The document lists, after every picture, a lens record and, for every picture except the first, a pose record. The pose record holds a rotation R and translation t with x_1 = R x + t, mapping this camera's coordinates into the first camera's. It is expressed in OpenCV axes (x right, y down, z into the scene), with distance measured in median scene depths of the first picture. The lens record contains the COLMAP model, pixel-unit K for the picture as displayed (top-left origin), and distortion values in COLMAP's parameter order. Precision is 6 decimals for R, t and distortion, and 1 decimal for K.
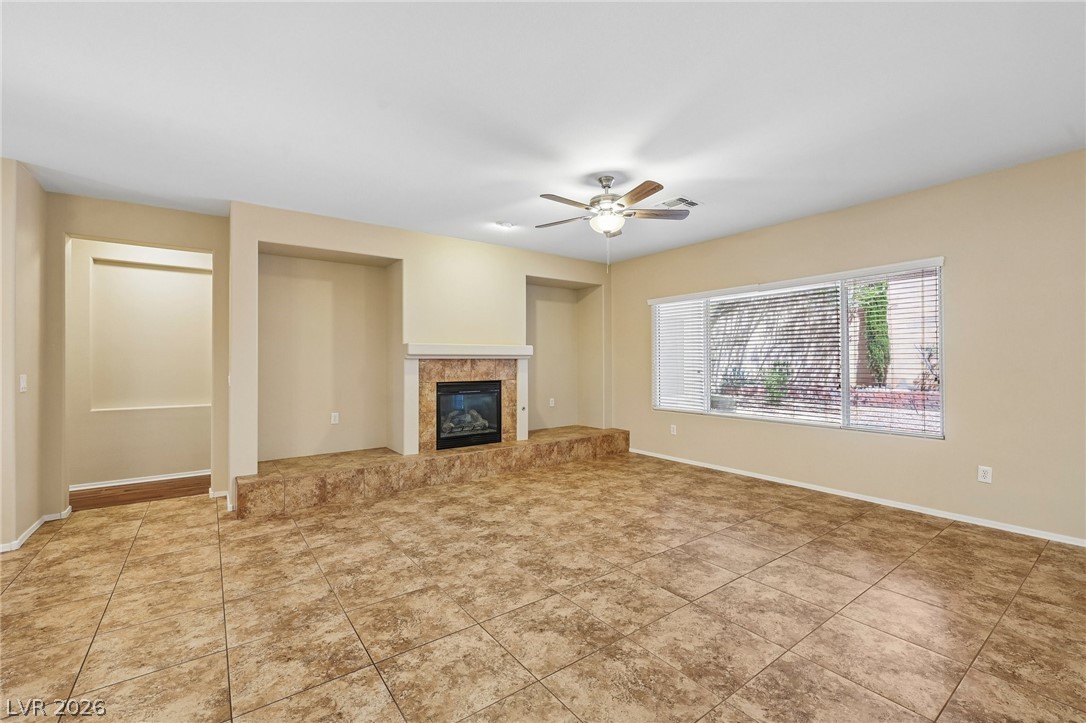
lens RADIAL K [[457.5, 0, 546.3], [0, 457.5, 361.7], [0, 0, 1]] dist [0.001523, -0.000203]
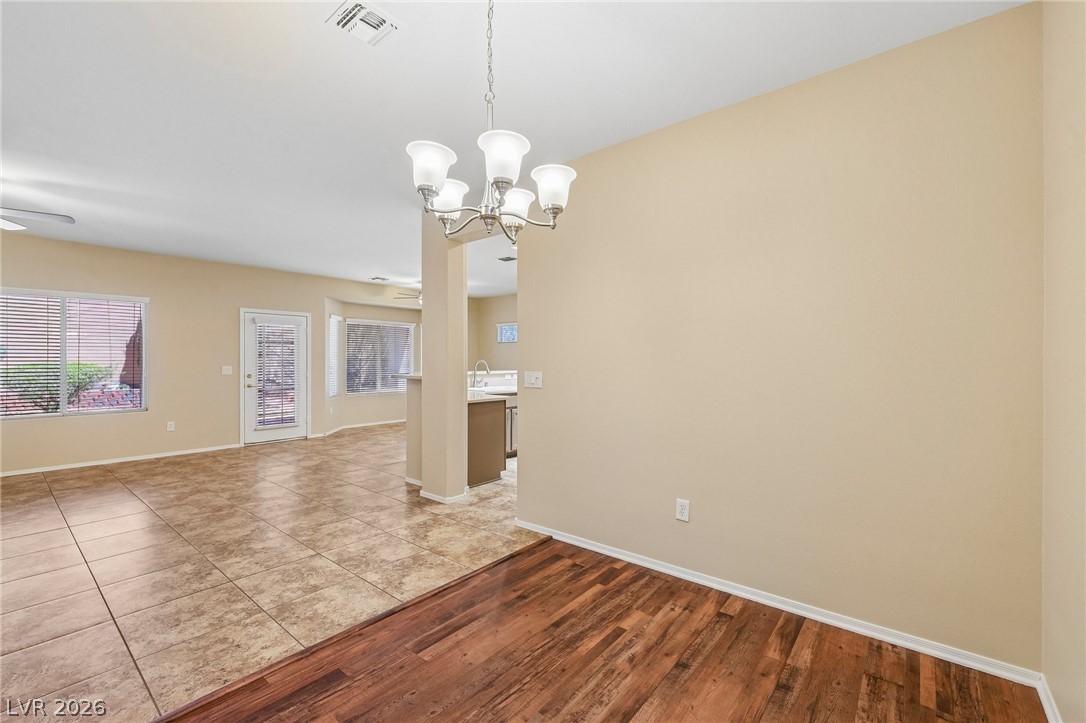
lens RADIAL K [[457.5, 0, 530.9], [0, 457.5, 364.5], [0, 0, 1]] dist [0.001523, -0.000203]
pose [[-0.227003, -0.001467, 0.973893, -1.011125], [0.001651, 0.999997, 0.001891, 0.002786], [-0.973893, 0.002037, -0.227000, 0.037066]]
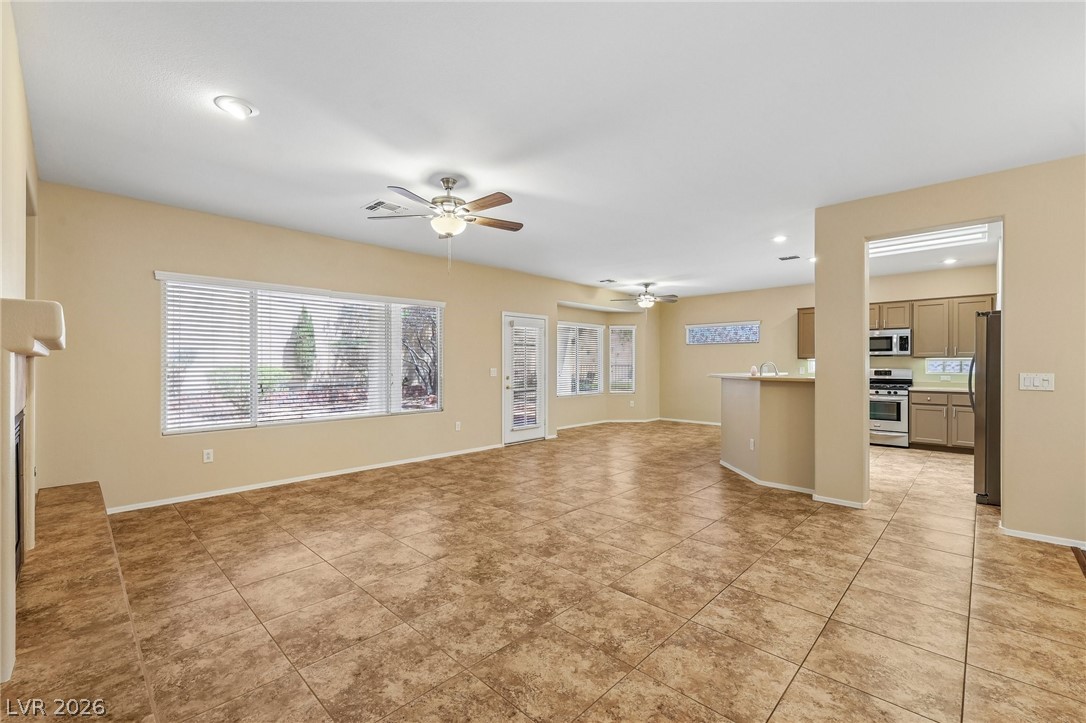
lens RADIAL K [[457.5, 0, 531.6], [0, 457.5, 353.6], [0, 0, 1]] dist [0.001523, -0.000203]
pose [[-0.151738, 0.027216, 0.988046, -0.848394], [-0.000173, 0.999620, -0.027562, 0.004098], [-0.988421, -0.004354, -0.151675, 0.918772]]
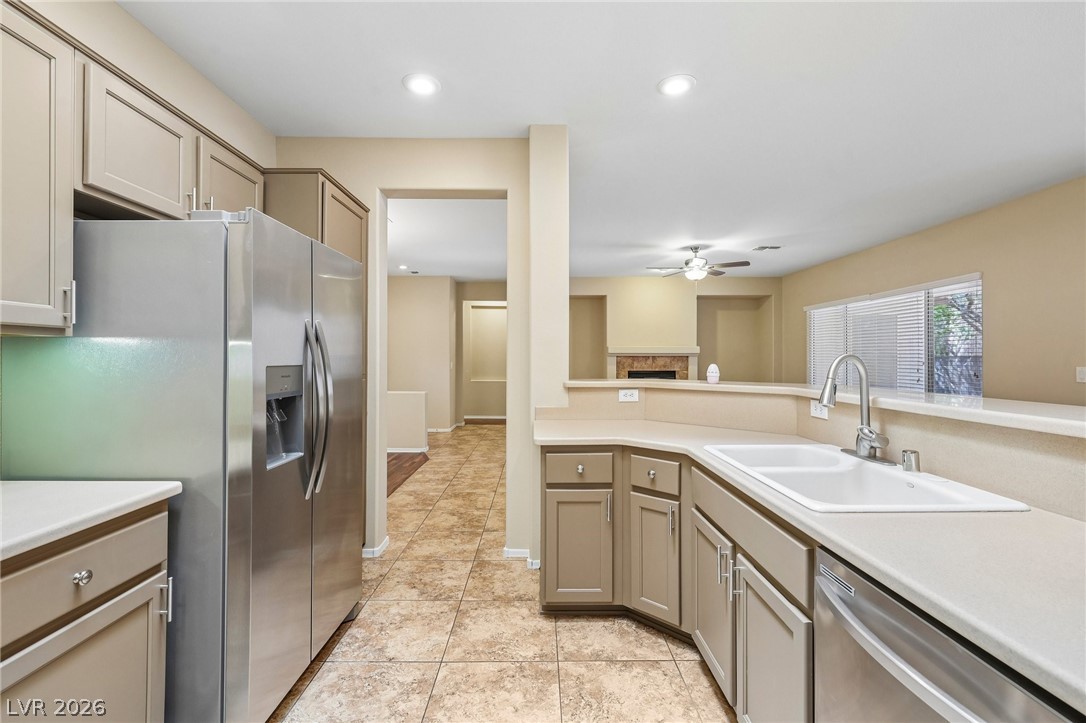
lens RADIAL K [[480.0, 0, 544.2], [0, 480.0, 355.7], [0, 0, 1]] dist [0.000472, 0.000463]
pose [[0.810146, 0.002347, -0.586224, 0.672875], [-0.002779, 0.999996, 0.000162, -0.008964], [0.586222, 0.001498, 0.810149, -0.694896]]
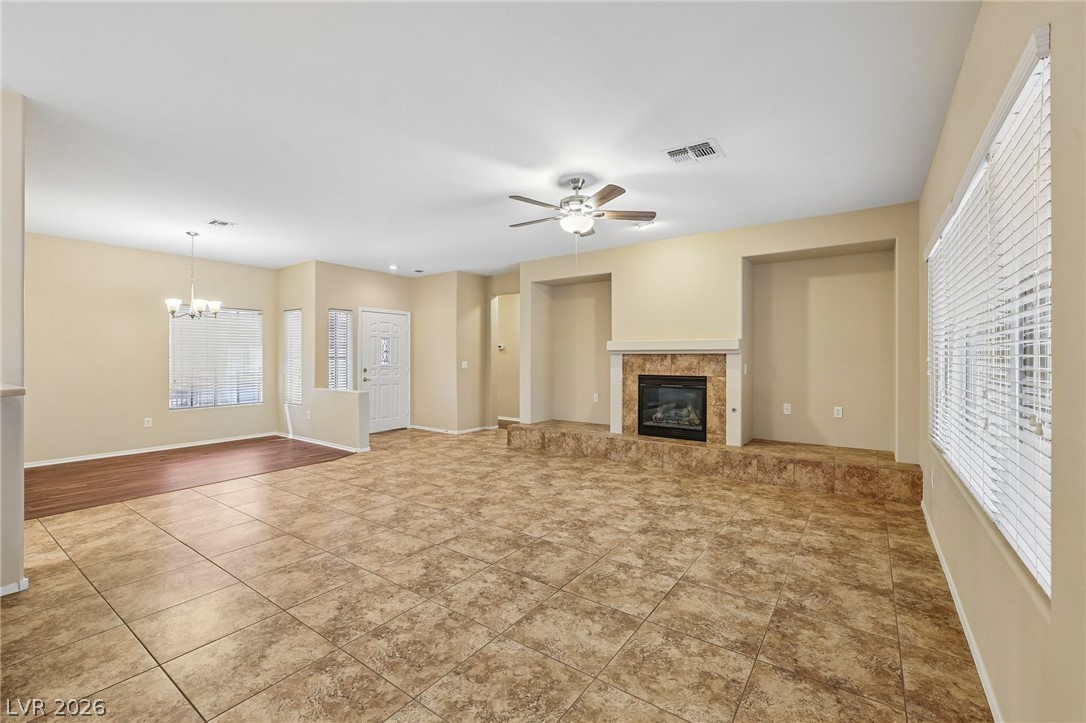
lens RADIAL K [[457.5, 0, 533.3], [0, 457.5, 364.6], [0, 0, 1]] dist [0.001523, -0.000203]
pose [[0.297593, 0.021170, -0.954458, 1.035493], [-0.000684, 0.999759, 0.021962, -0.006952], [0.954693, -0.005883, 0.297536, 0.562890]]
